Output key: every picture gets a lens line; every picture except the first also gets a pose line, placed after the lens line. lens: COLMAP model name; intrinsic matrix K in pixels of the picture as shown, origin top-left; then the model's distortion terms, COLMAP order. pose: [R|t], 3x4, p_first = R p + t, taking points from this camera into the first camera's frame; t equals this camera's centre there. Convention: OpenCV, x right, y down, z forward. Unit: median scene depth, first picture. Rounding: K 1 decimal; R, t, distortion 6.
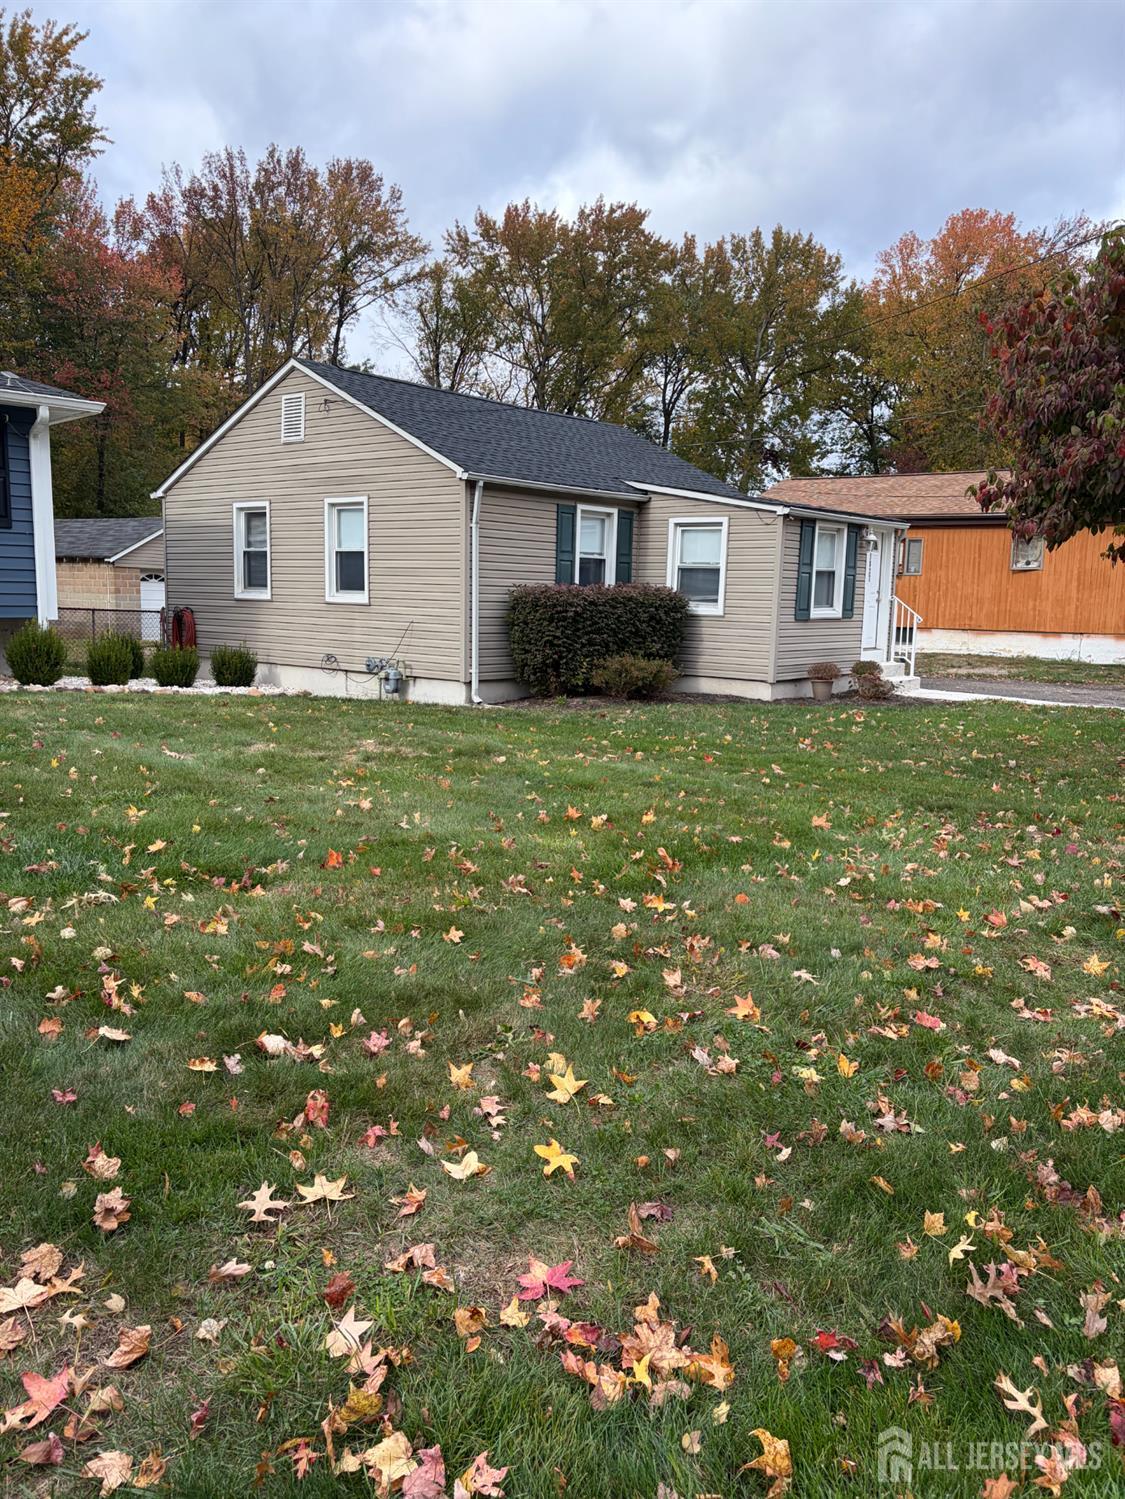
lens RADIAL K [[1155.2, 0, 566.4], [0, 1155.2, 746.2], [0, 0, 1]] dist [0.052409, -0.043828]
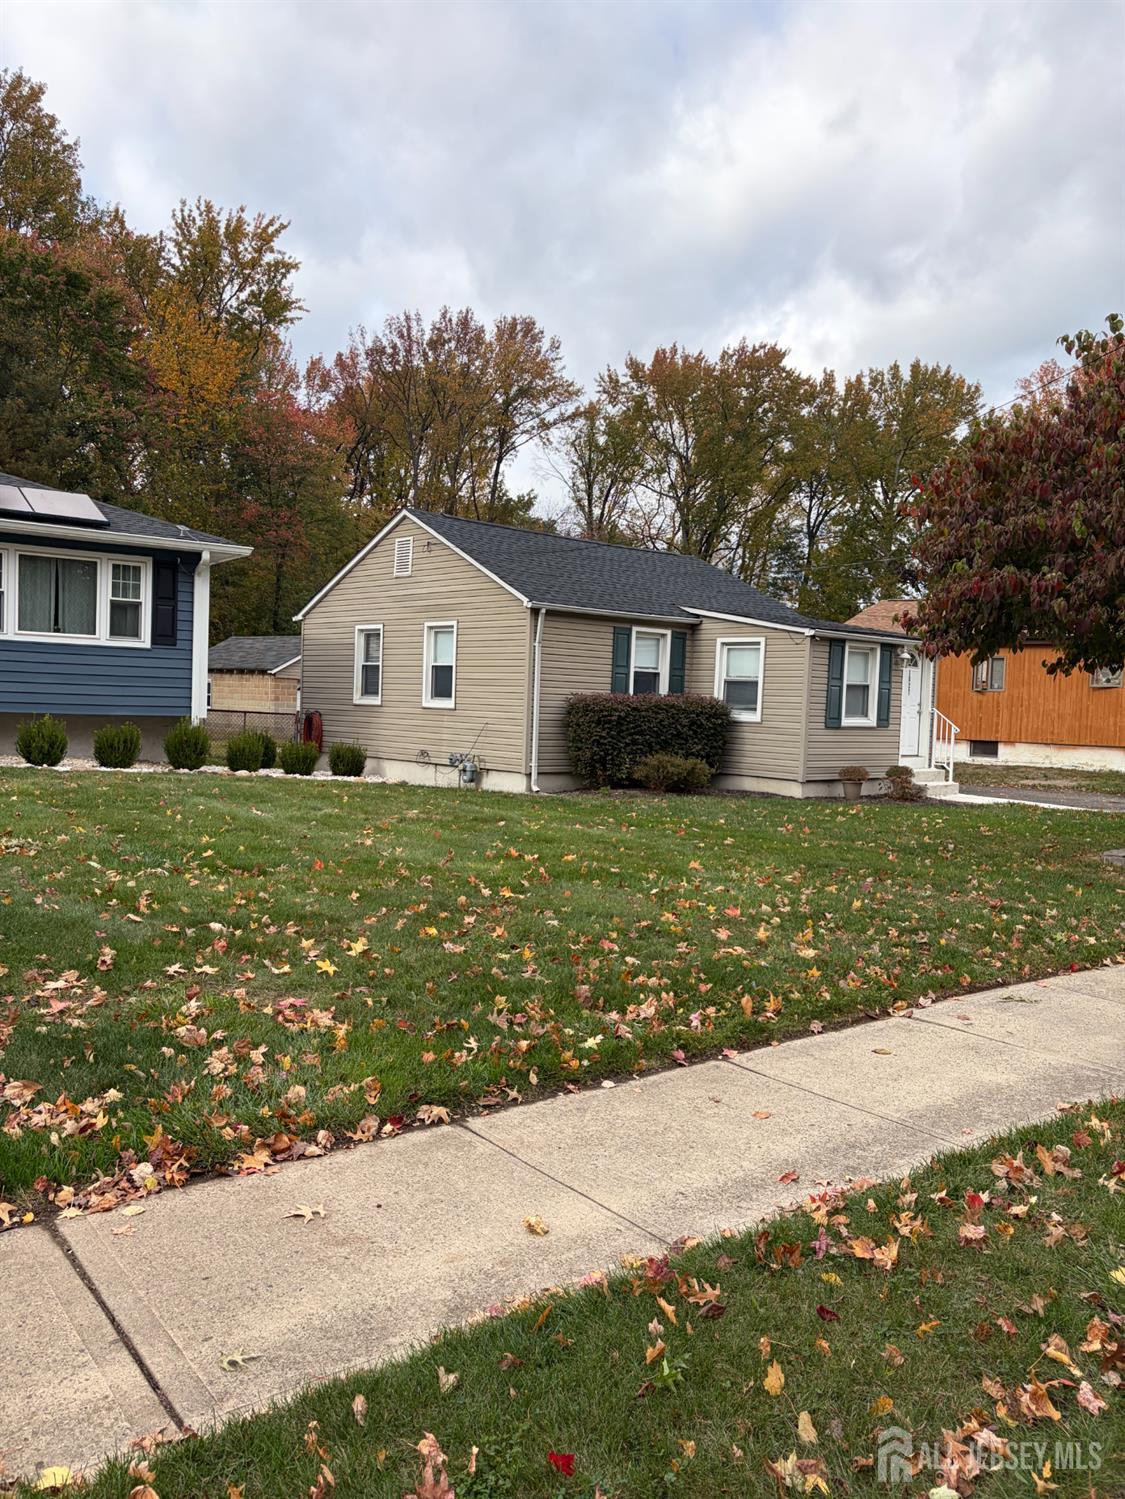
lens RADIAL K [[1155.2, 0, 554.7], [0, 1155.2, 749.6], [0, 0, 1]] dist [0.052409, -0.043828]
pose [[0.988447, 0.017301, -0.150575, 0.099620], [-0.031516, 0.995210, -0.092536, 0.023488], [0.148253, 0.096212, 0.984258, -0.137052]]
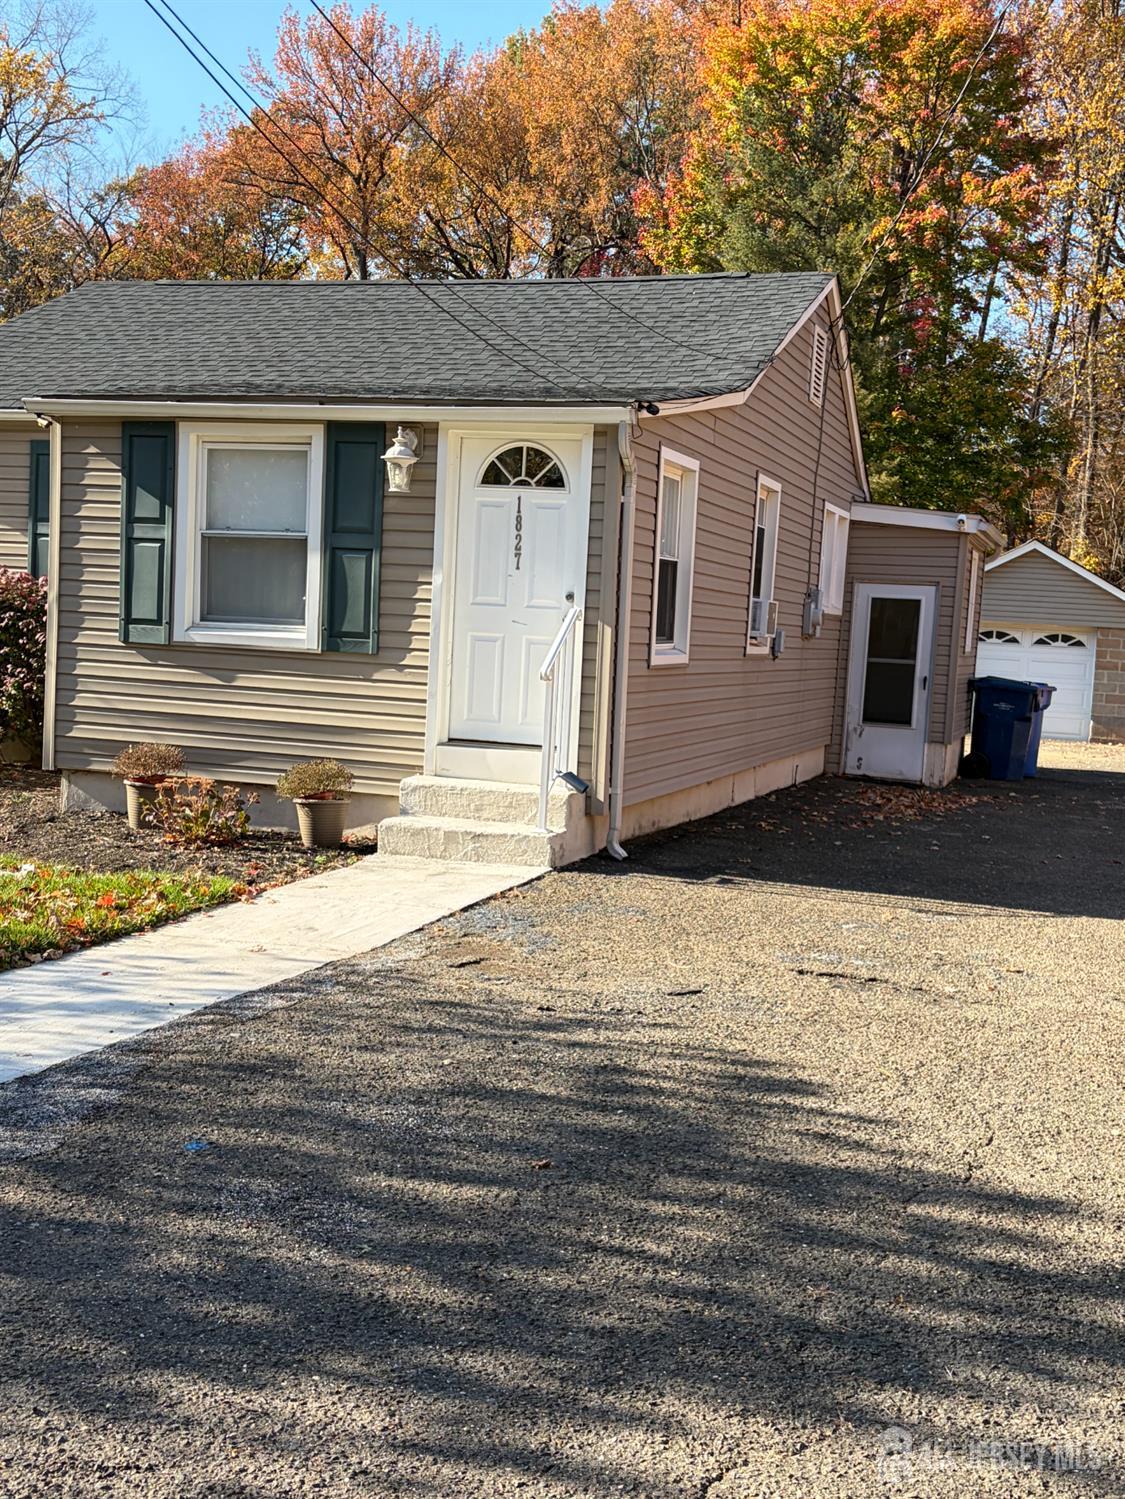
lens RADIAL K [[1712.5, 0, 599.4], [0, 1712.5, 751.5], [0, 0, 1]] dist [0.073555, 0.000000]
pose [[0.378632, 0.067354, -0.923093, 0.833189], [-0.165237, 0.986245, 0.004185, -0.093633], [0.910678, 0.150945, 0.384553, 0.852544]]
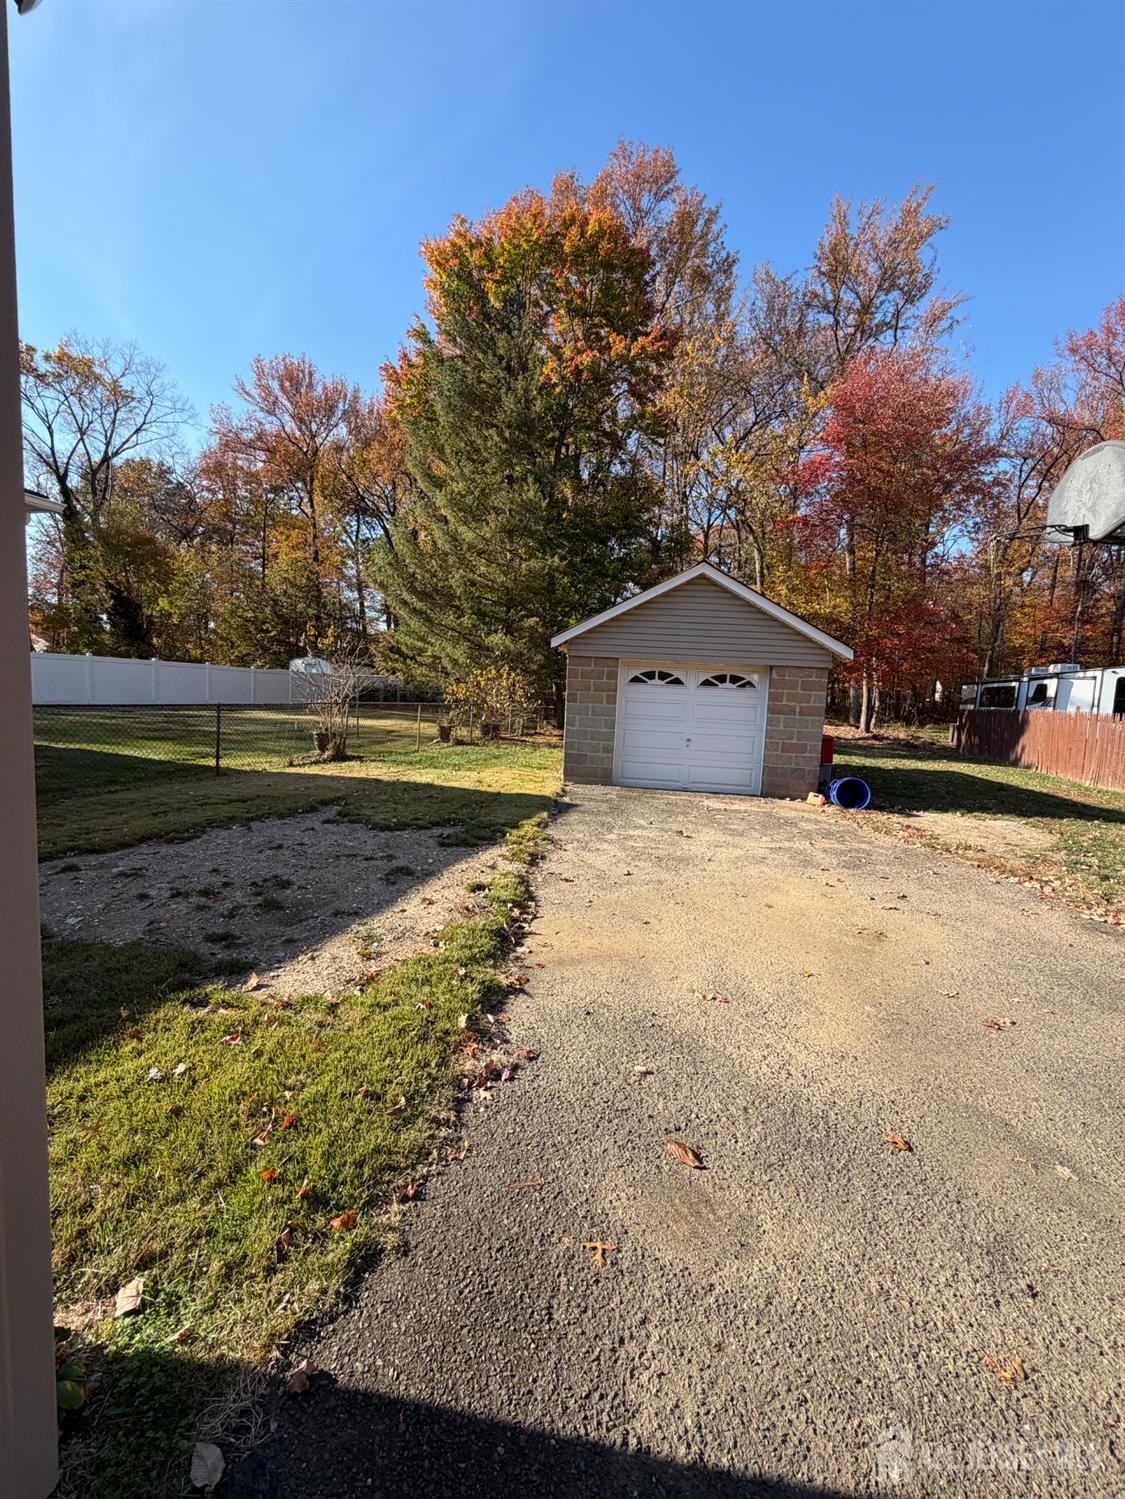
lens RADIAL K [[605.5, 0, 555.9], [0, 605.5, 739.9], [0, 0, 1]] dist [0.003508, -0.000328]
pose [[0.480347, 0.081202, -0.873311, -0.172693], [-0.145717, 0.989256, 0.011834, -0.203012], [0.864889, 0.121572, 0.487019, 1.519227]]
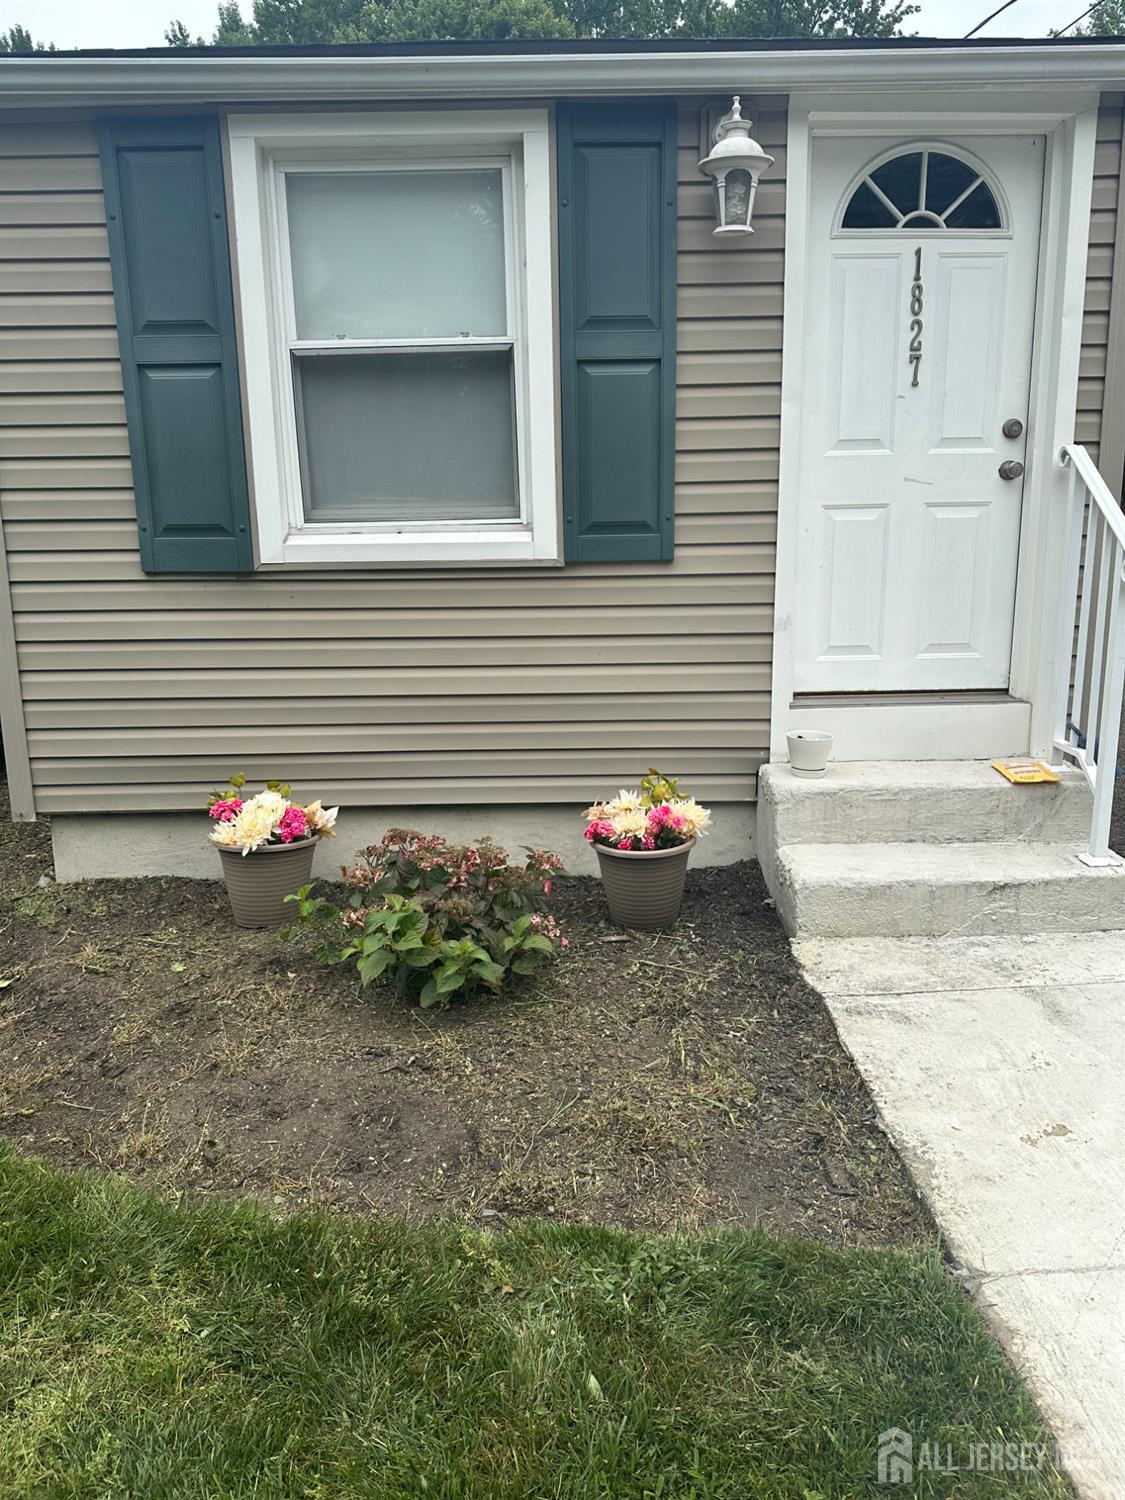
lens RADIAL K [[1051.1, 0, 590.9], [0, 1051.1, 768.3], [0, 0, 1]] dist [-0.002583, -0.004600]
pose [[0.643858, 0.133260, -0.753451, 0.396109], [-0.069804, 0.990841, 0.115595, -0.094132], [0.761954, -0.021833, 0.647263, 0.862765]]
